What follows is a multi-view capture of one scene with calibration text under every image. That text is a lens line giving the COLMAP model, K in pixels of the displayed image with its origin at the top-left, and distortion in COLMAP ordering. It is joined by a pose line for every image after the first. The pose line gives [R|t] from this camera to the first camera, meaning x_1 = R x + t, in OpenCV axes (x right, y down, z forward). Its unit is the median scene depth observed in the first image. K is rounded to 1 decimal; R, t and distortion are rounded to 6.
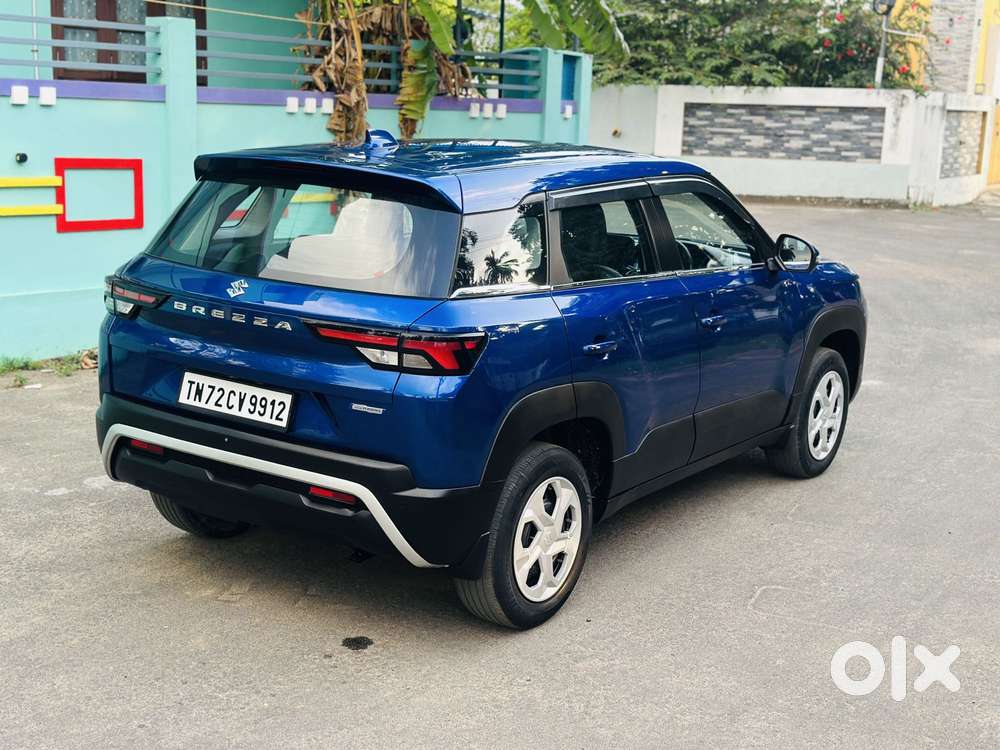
lens RADIAL K [[1387.9, 0, 495.9], [0, 1387.9, 368.6], [0, 0, 1]] dist [0.113839, 0.000000]
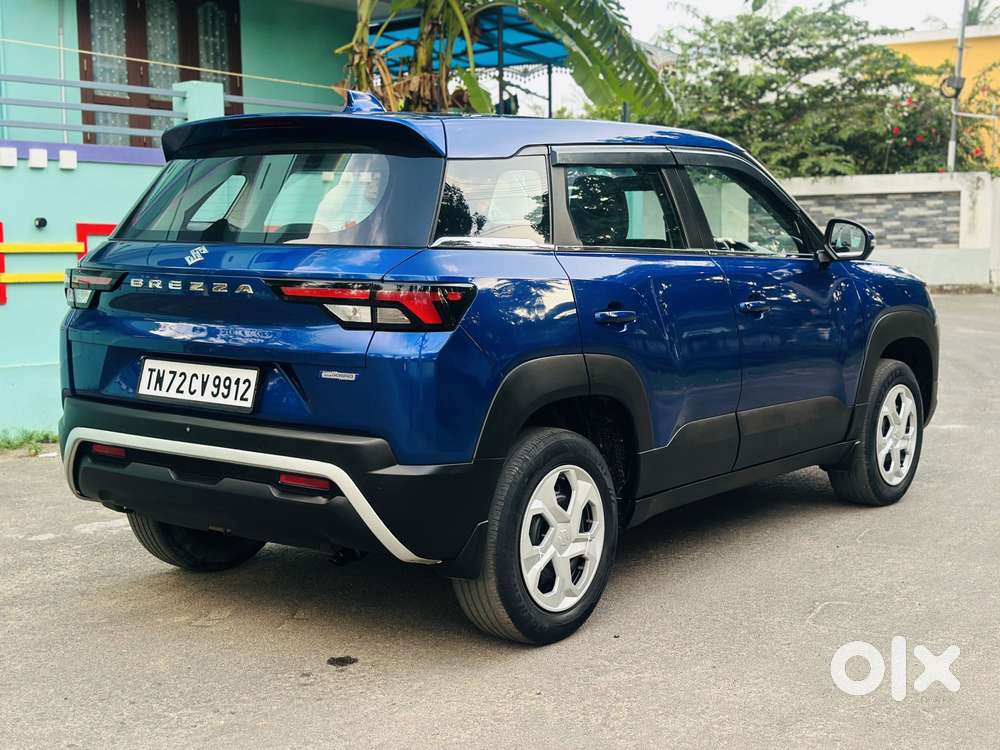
lens RADIAL K [[1387.9, 0, 497.6], [0, 1387.9, 380.4], [0, 0, 1]] dist [0.113839, 0.000000]
pose [[0.997602, -0.037427, -0.058225, 0.044945], [0.032084, 0.995411, -0.090151, 0.090291], [0.061332, 0.088067, 0.994225, 0.117751]]
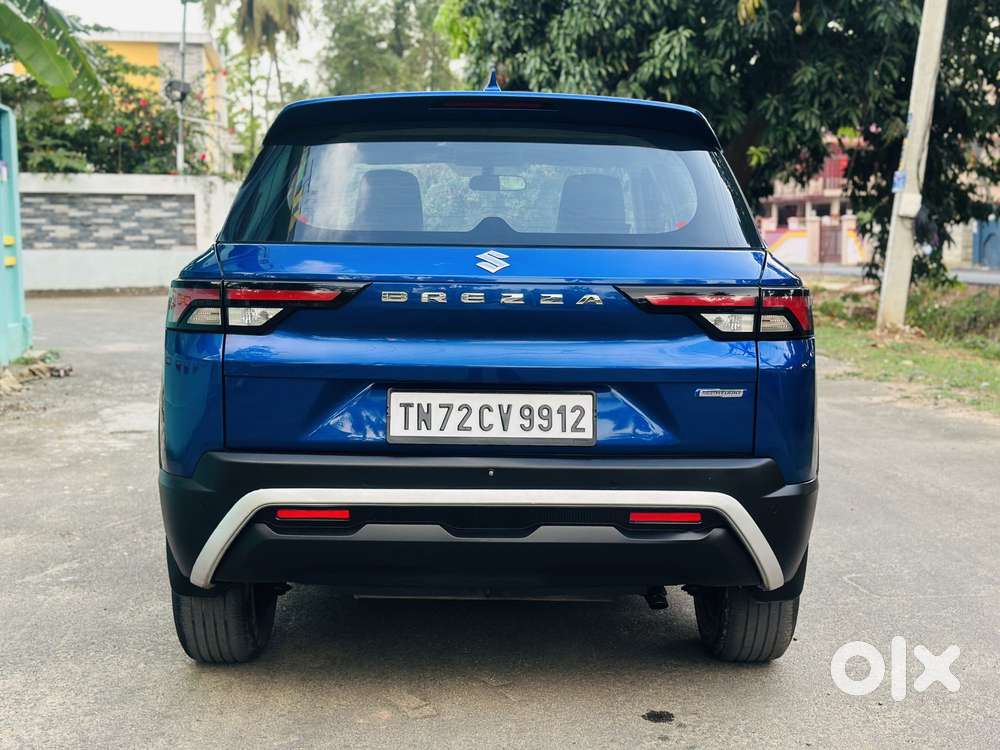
lens RADIAL K [[1387.9, 0, 508.9], [0, 1387.9, 384.3], [0, 0, 1]] dist [0.113839, 0.000000]
pose [[0.814388, -0.101309, 0.571409, -0.502875], [0.142381, 0.989430, -0.027502, 0.022783], [-0.562583, 0.103755, 0.820205, 0.346537]]
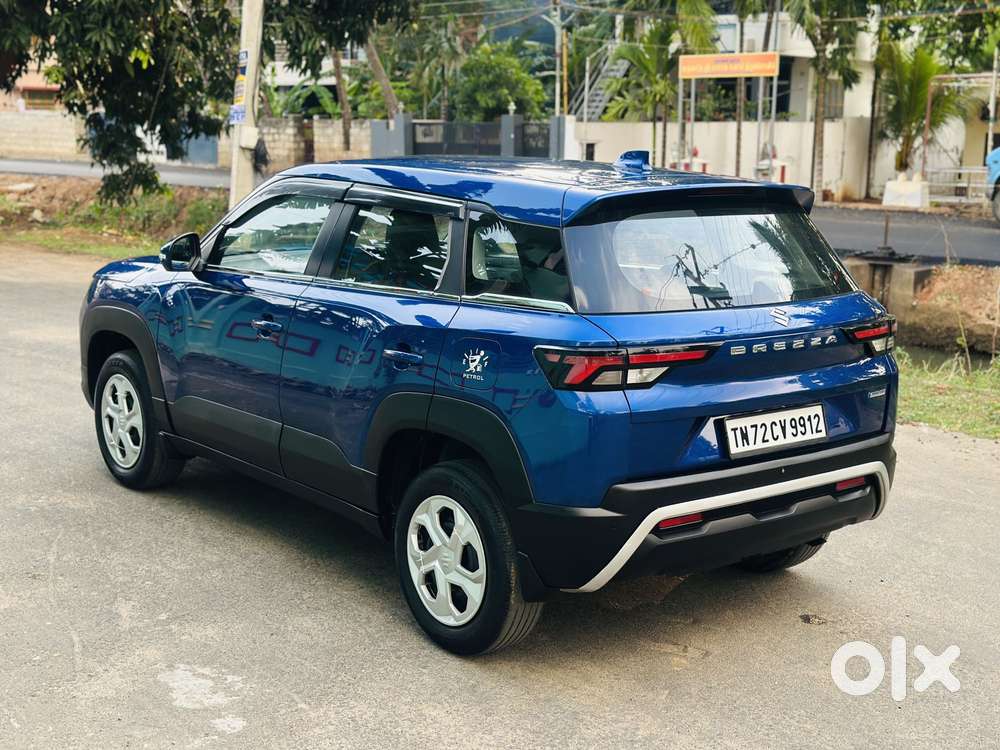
lens RADIAL K [[1387.9, 0, 493.0], [0, 1387.9, 382.5], [0, 0, 1]] dist [0.113839, 0.000000]
pose [[0.290905, -0.214833, 0.932320, -0.989672], [0.183637, 0.968883, 0.165959, -0.179958], [-0.938963, 0.122930, 0.321305, 0.741841]]
